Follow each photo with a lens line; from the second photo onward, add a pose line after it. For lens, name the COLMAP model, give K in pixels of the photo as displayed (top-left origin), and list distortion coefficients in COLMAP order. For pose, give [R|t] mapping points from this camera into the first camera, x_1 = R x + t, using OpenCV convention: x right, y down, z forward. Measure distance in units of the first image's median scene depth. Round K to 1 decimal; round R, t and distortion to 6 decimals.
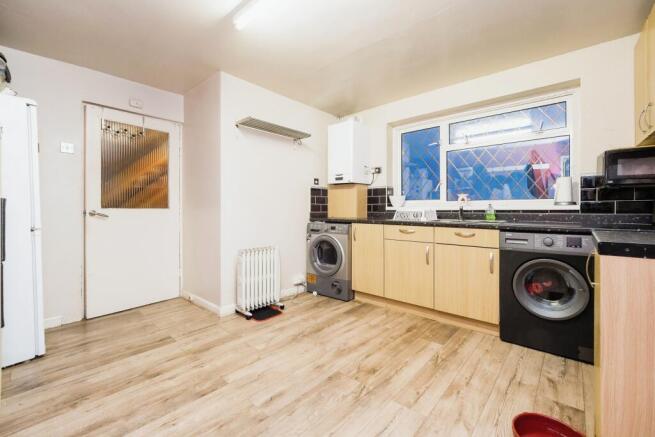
lens RADIAL K [[281.0, 0, 327.3], [0, 281.0, 213.2], [0, 0, 1]] dist [-0.001485, -0.000229]
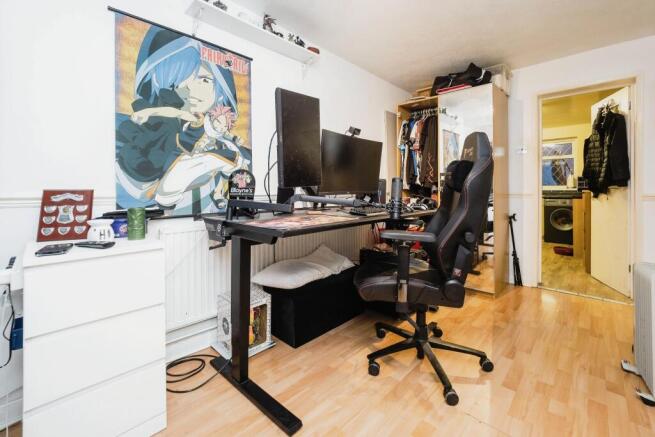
lens RADIAL K [[281.0, 0, 328.8], [0, 281.0, 191.7], [0, 0, 1]] dist [-0.001485, -0.000229]
pose [[0.999060, -0.001245, -0.043321, -1.154272], [0.000762, 0.999938, -0.011150, 0.025972], [0.043332, 0.011107, 0.998999, -1.534386]]
